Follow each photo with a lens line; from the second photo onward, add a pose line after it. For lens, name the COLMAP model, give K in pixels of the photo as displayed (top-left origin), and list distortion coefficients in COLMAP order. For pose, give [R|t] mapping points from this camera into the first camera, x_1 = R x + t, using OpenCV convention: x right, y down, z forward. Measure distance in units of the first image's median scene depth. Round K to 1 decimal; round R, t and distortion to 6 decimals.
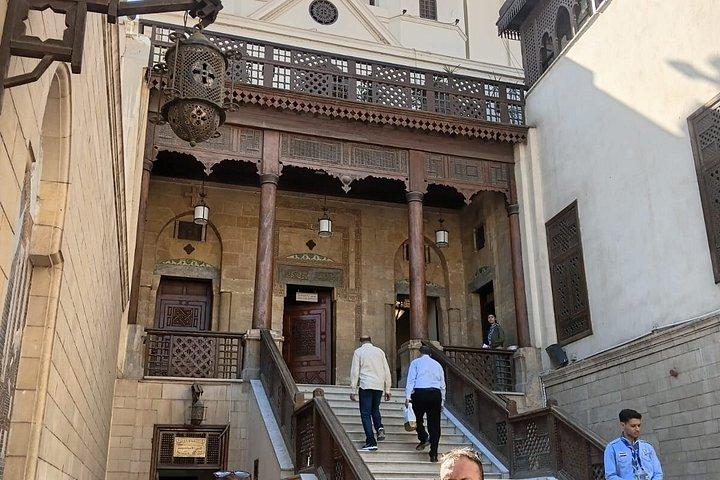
lens RADIAL K [[804.8, 0, 360.0], [0, 804.8, 240.0], [0, 0, 1]] dist [0.045191, -0.014038]
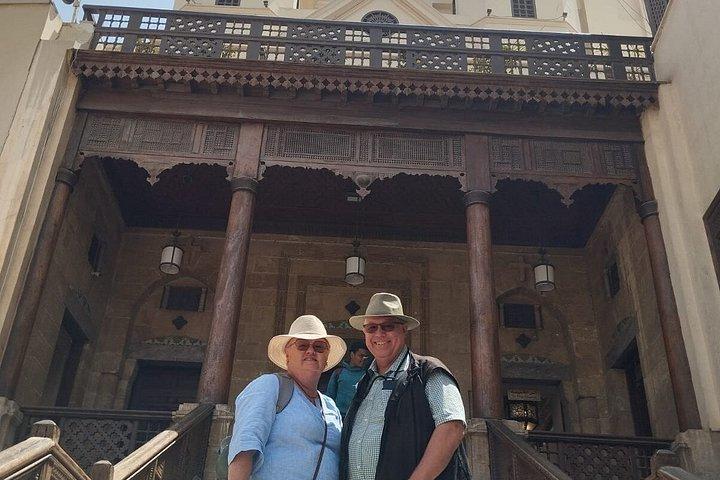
lens RADIAL K [[812.0, 0, 358.4], [0, 812.0, 237.6], [0, 0, 1]] dist [0.050916, -0.036852]
pose [[0.962738, -0.104255, -0.249532, 0.132906], [0.044929, 0.971541, -0.232570, 0.118411], [0.266677, 0.212693, 0.940024, 0.371593]]
